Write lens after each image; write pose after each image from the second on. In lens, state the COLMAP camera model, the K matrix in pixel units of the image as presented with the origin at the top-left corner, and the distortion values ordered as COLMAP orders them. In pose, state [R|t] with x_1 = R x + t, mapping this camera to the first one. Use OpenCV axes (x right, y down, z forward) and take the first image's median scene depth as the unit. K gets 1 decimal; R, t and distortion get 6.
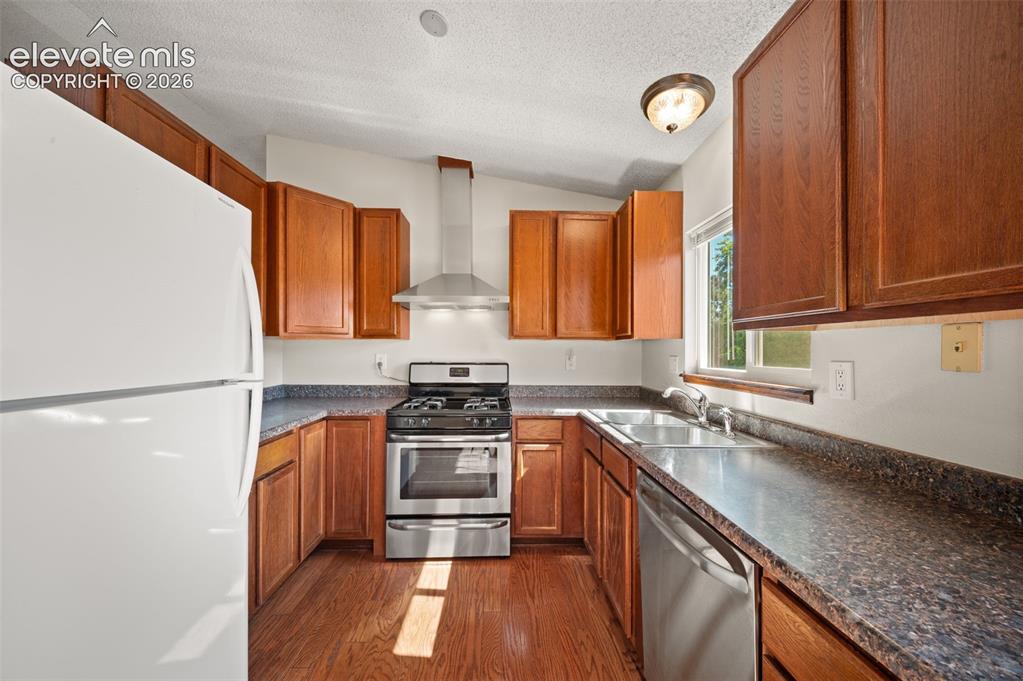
lens RADIAL K [[362.0, 0, 510.2], [0, 362.0, 350.3], [0, 0, 1]] dist [-0.000452, -0.001339]
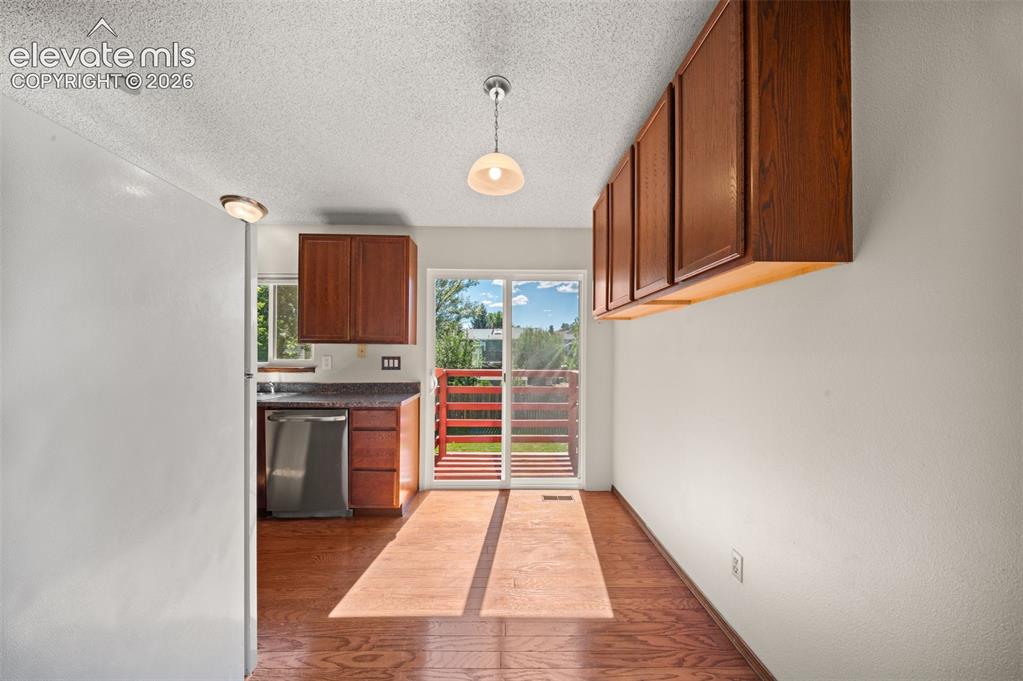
lens RADIAL K [[362.0, 0, 510.0], [0, 362.0, 350.4], [0, 0, 1]] dist [-0.000452, -0.001339]
pose [[0.013198, 0.007155, 0.999887, -0.985341], [-0.005343, 0.999961, -0.007085, 0.001987], [-0.999899, -0.005249, 0.013236, -0.230823]]
